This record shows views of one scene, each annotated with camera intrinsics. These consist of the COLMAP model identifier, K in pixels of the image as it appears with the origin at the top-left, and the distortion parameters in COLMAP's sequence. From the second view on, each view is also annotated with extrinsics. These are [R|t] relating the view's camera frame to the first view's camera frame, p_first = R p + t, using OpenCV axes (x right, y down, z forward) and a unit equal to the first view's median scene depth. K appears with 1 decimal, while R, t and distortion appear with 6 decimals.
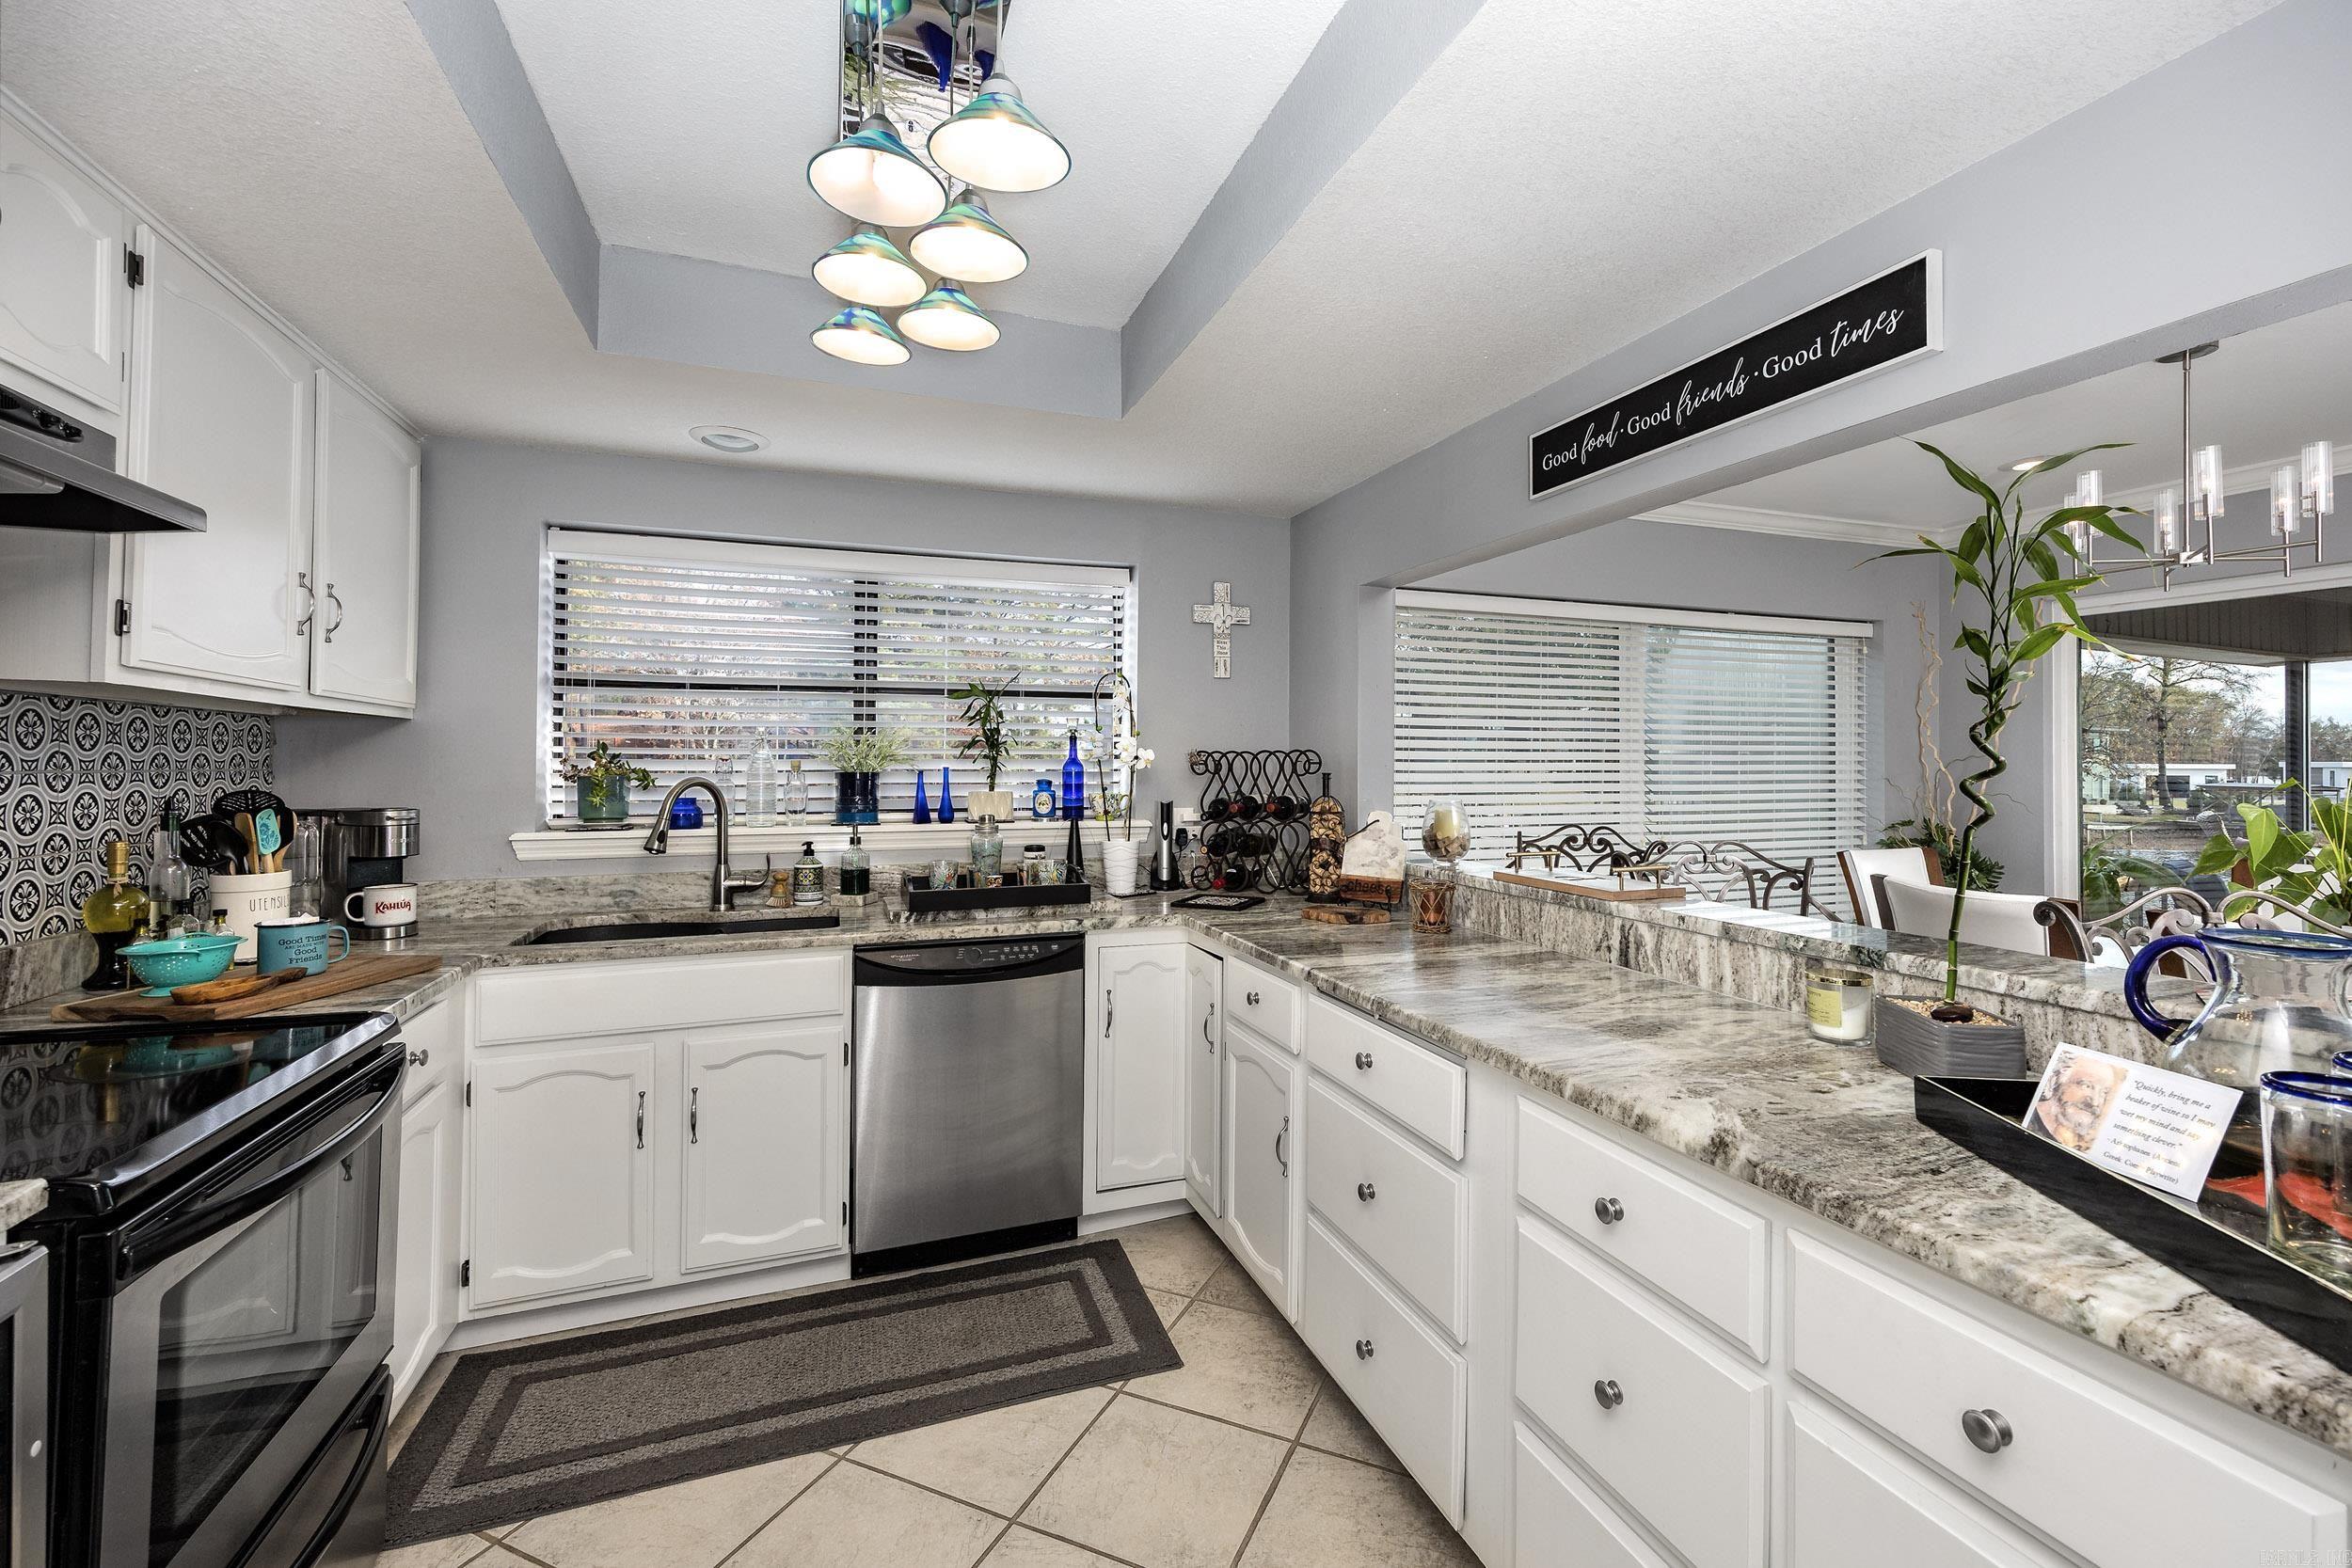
lens RADIAL K [[973.6, 0, 1180.1], [0, 973.6, 781.5], [0, 0, 1]] dist [-0.002754, -0.000063]
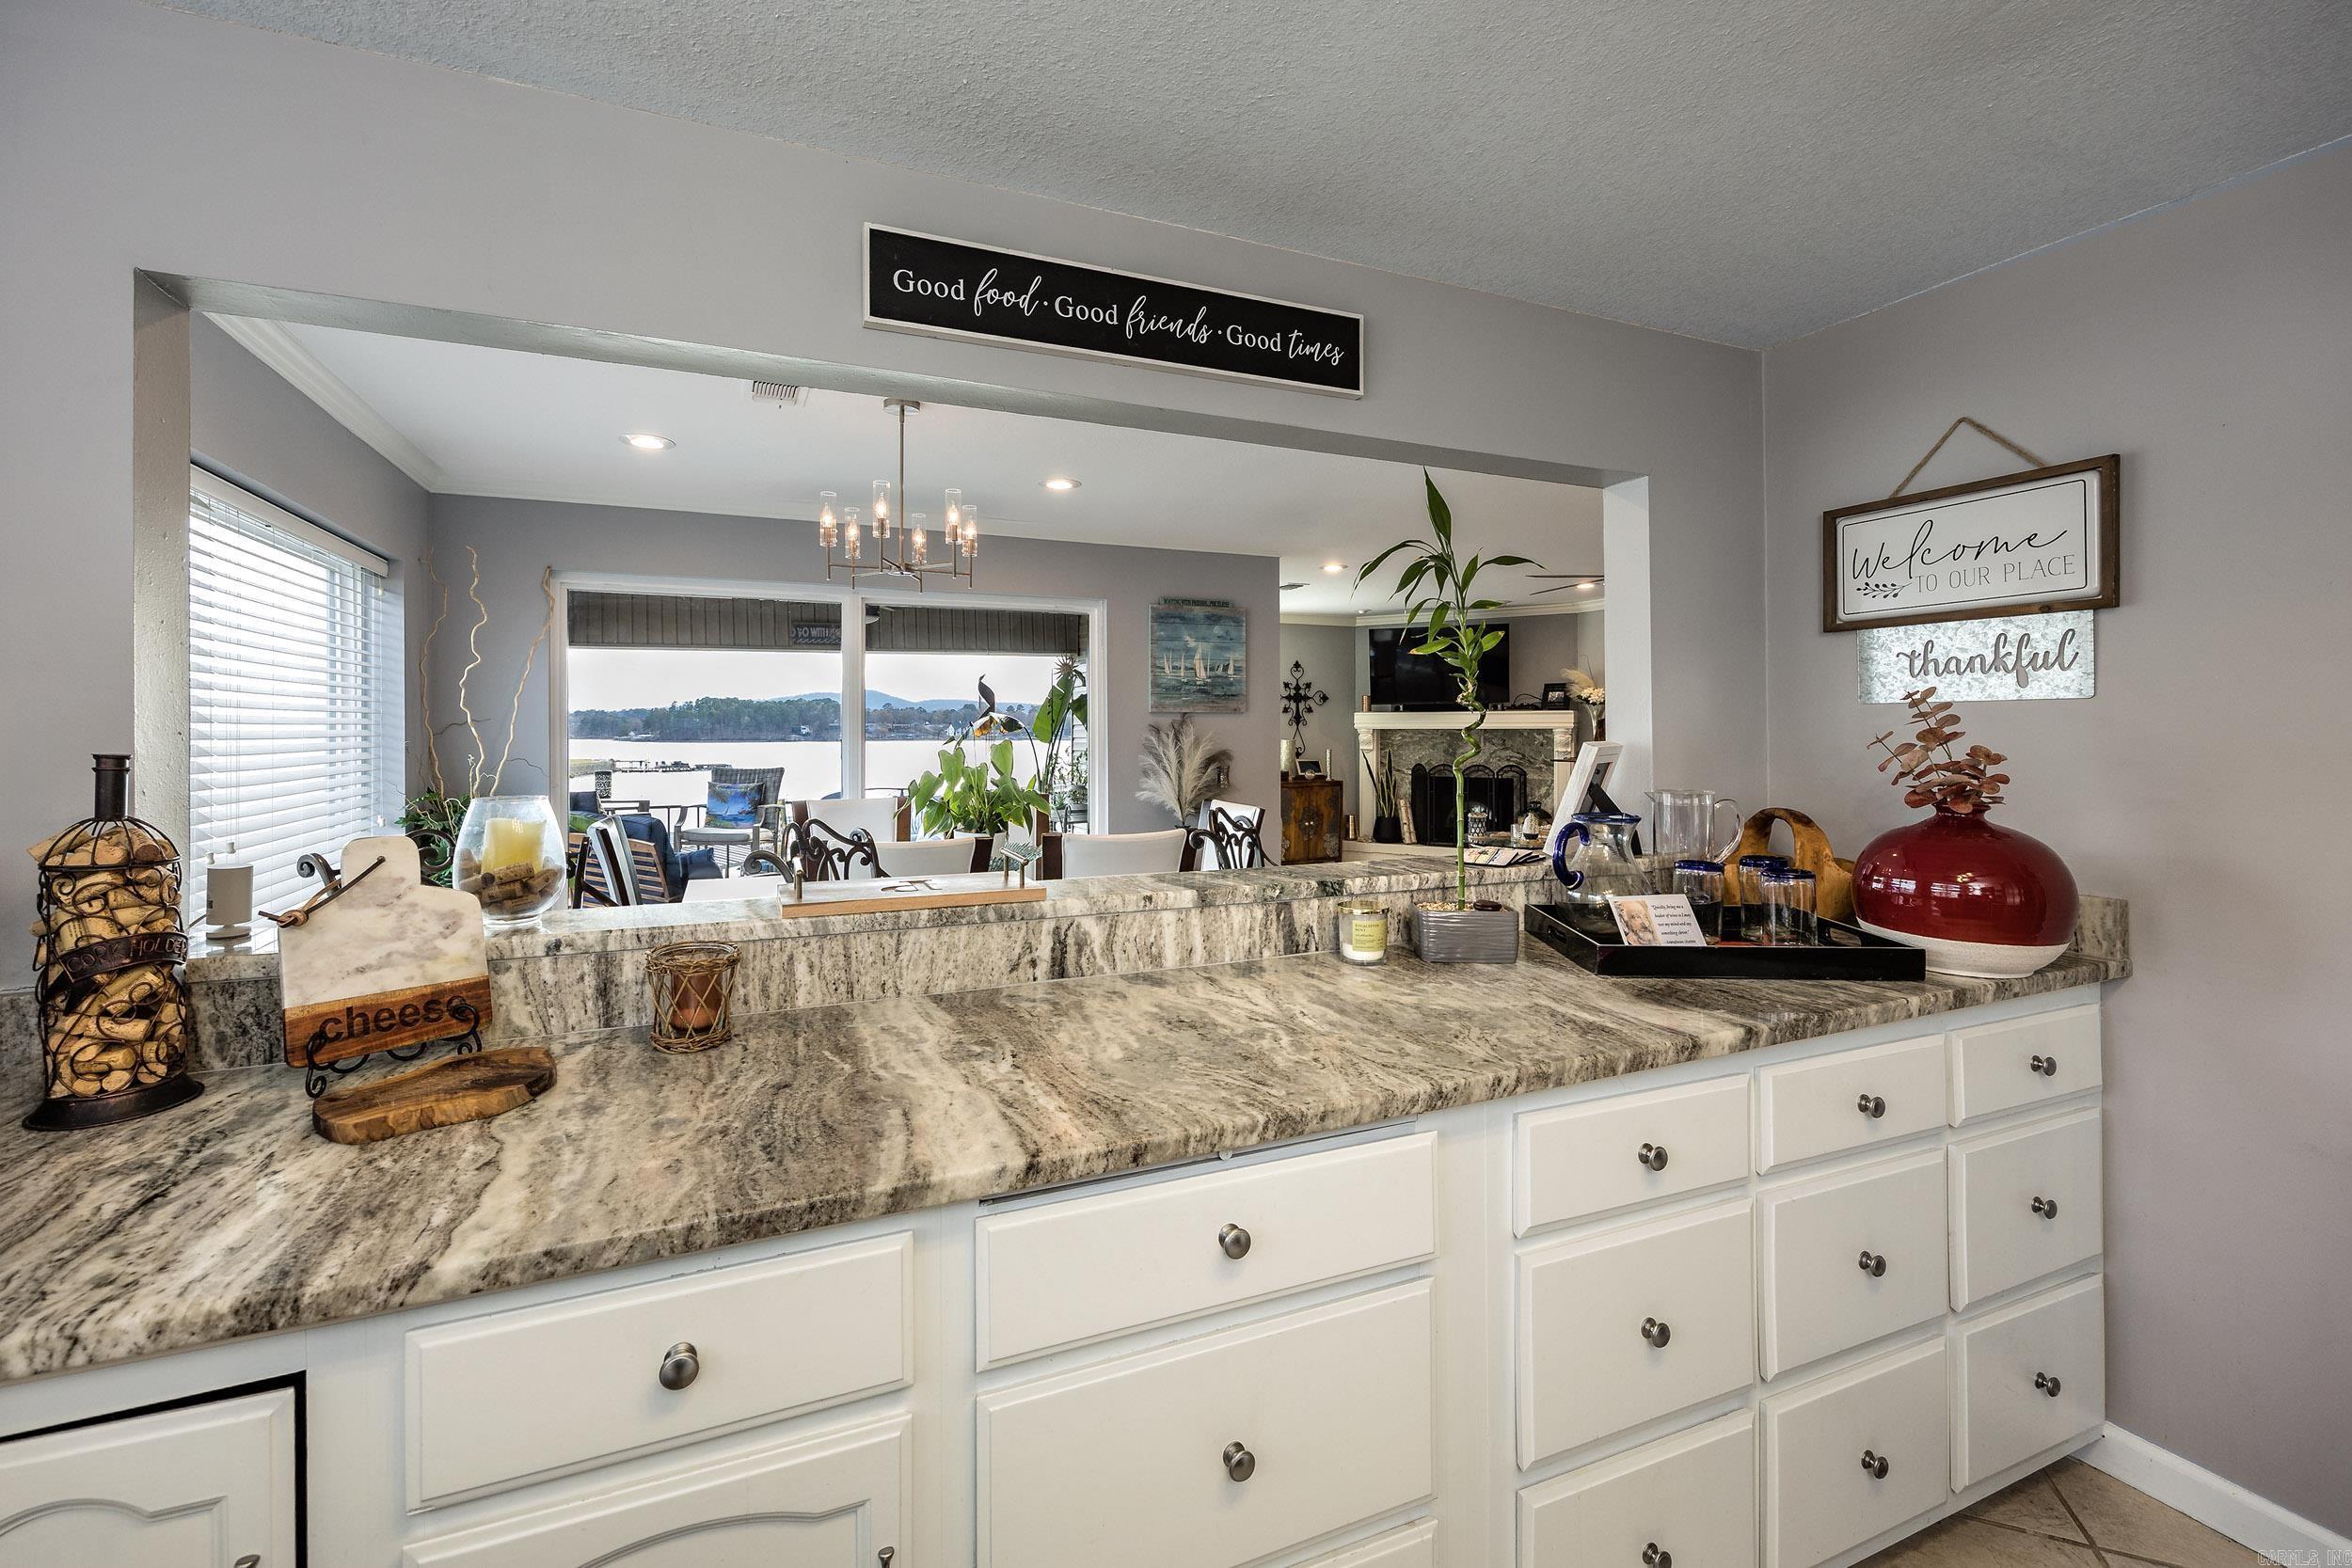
lens RADIAL K [[973.6, 0, 1166.7], [0, 973.6, 745.2], [0, 0, 1]] dist [-0.002754, -0.000063]
pose [[-0.048571, -0.020763, 0.998604, -0.279830], [0.022965, 0.999496, 0.021898, -0.014071], [-0.998556, 0.023997, -0.048069, 0.765069]]
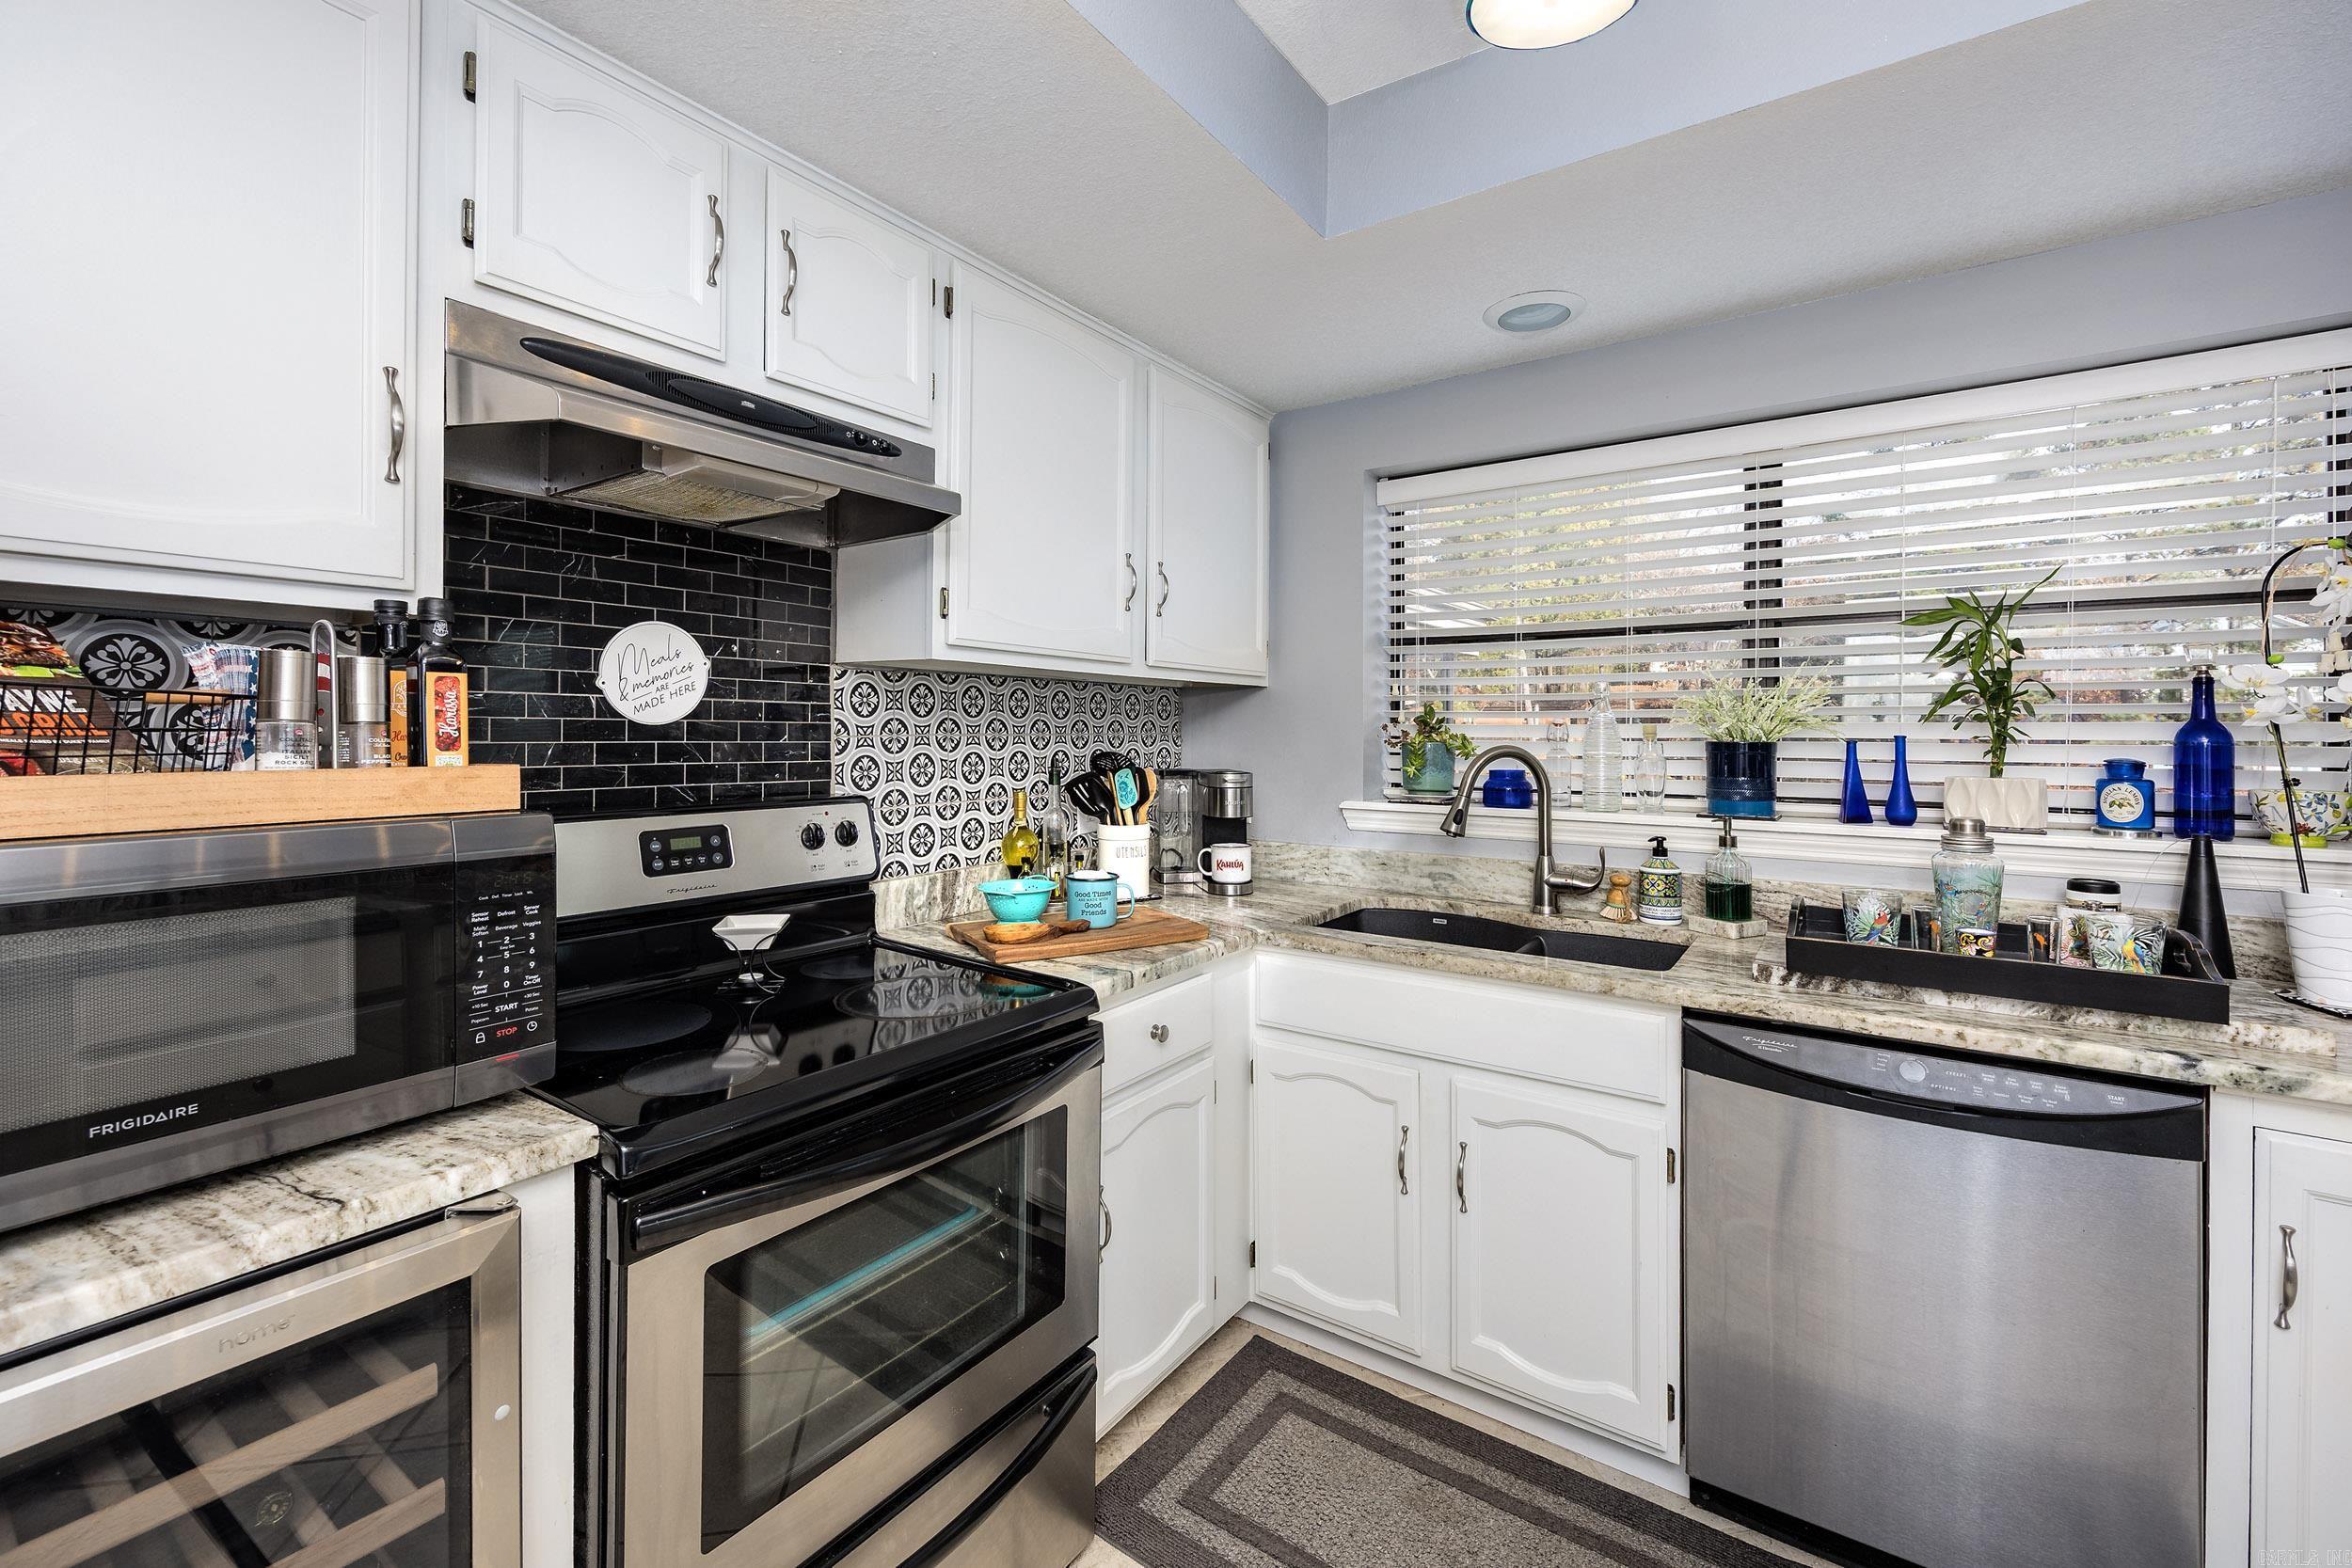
lens RADIAL K [[973.6, 0, 1128.4], [0, 973.6, 721.7], [0, 0, 1]] dist [-0.002754, -0.000063]
pose [[0.554212, -0.004880, -0.832361, 0.004711], [-0.016752, 0.999715, -0.017015, -0.005784], [0.832207, 0.023374, 0.553973, 0.310017]]
